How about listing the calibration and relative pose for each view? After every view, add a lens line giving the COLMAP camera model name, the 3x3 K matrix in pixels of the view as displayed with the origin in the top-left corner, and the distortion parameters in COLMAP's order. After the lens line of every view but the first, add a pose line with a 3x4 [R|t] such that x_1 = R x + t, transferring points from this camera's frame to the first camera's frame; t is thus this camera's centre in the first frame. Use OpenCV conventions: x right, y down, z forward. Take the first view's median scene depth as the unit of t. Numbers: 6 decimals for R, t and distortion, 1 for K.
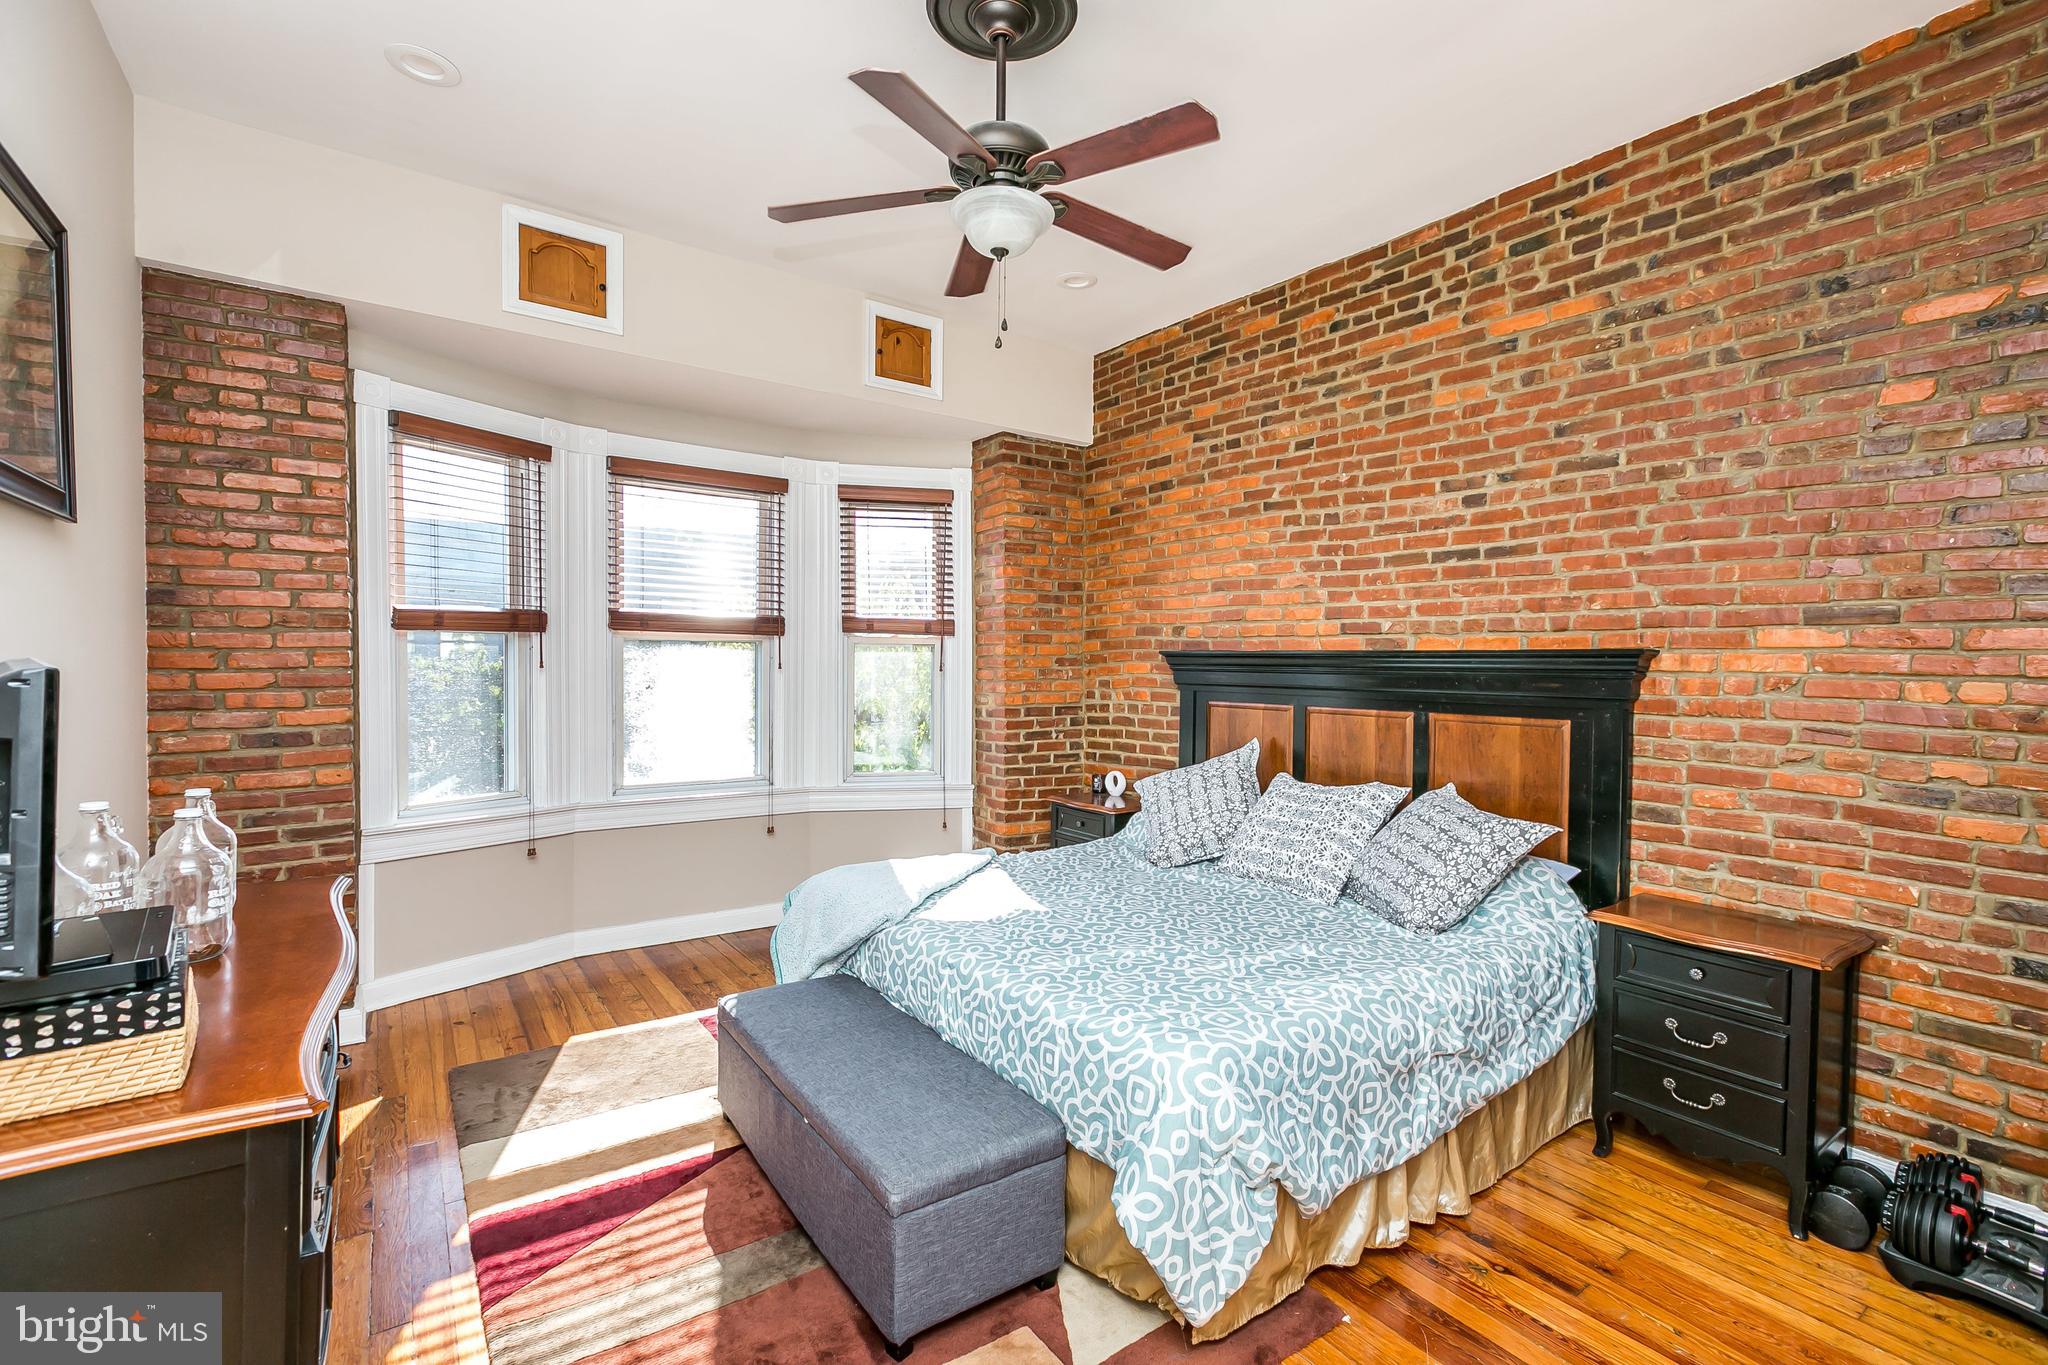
lens RADIAL K [[909.9, 0, 1019.8], [0, 909.9, 673.6], [0, 0, 1]] dist [0.000109, -0.000236]
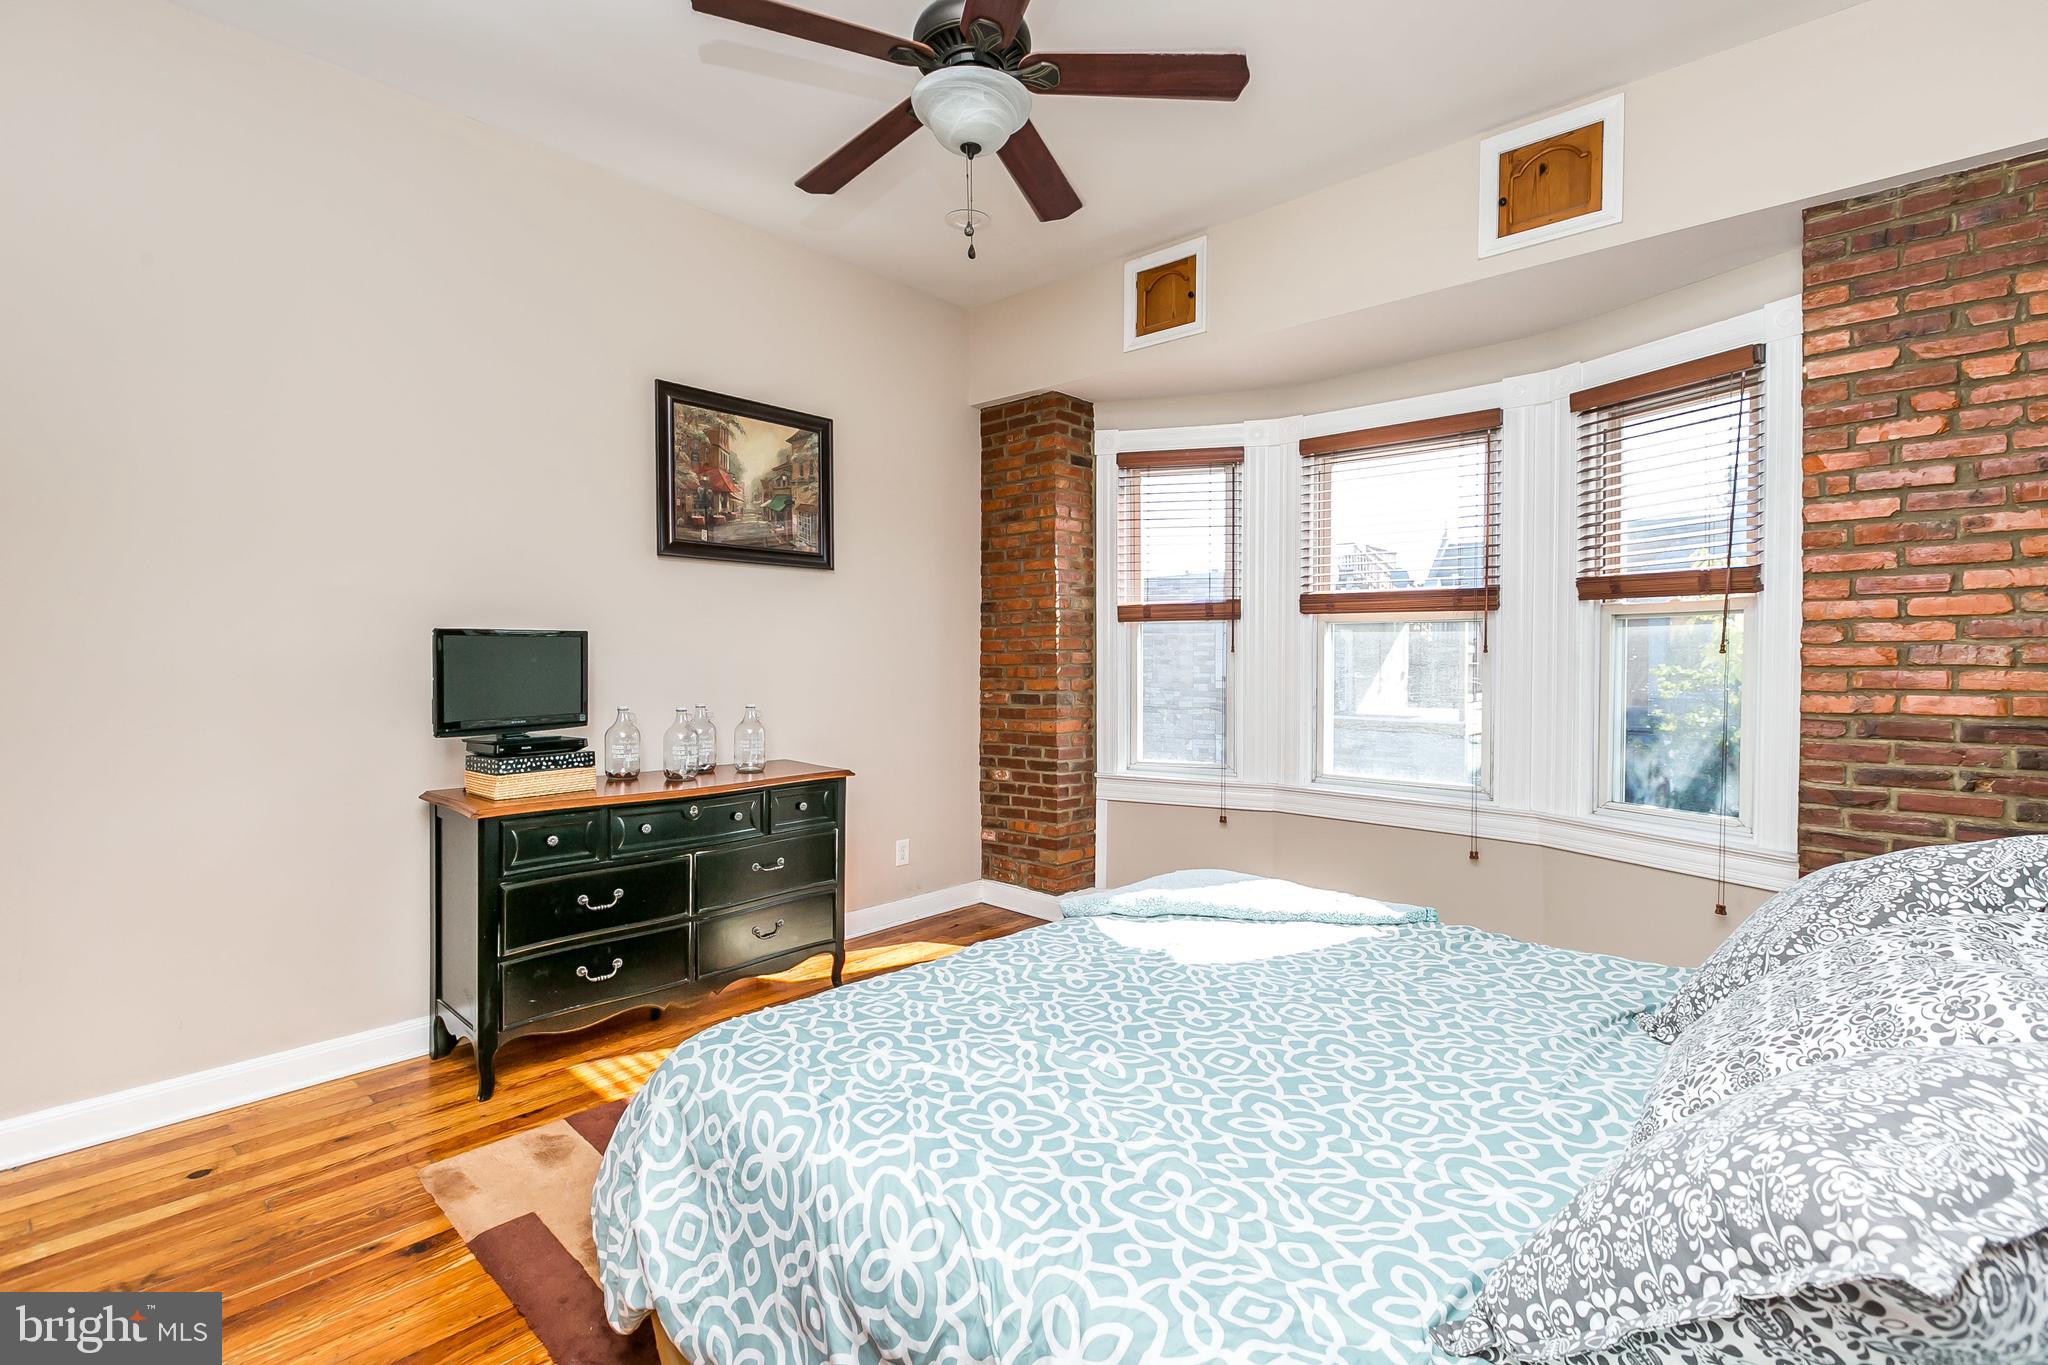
lens RADIAL K [[939.0, 0, 1024.5], [0, 939.0, 673.3], [0, 0, 1]] dist [-0.002137, -0.000646]
pose [[0.205101, 0.002144, -0.978738, 0.519677], [-0.020671, 0.999784, -0.002142, 0.026131], [0.978522, 0.020670, 0.205101, 0.519739]]
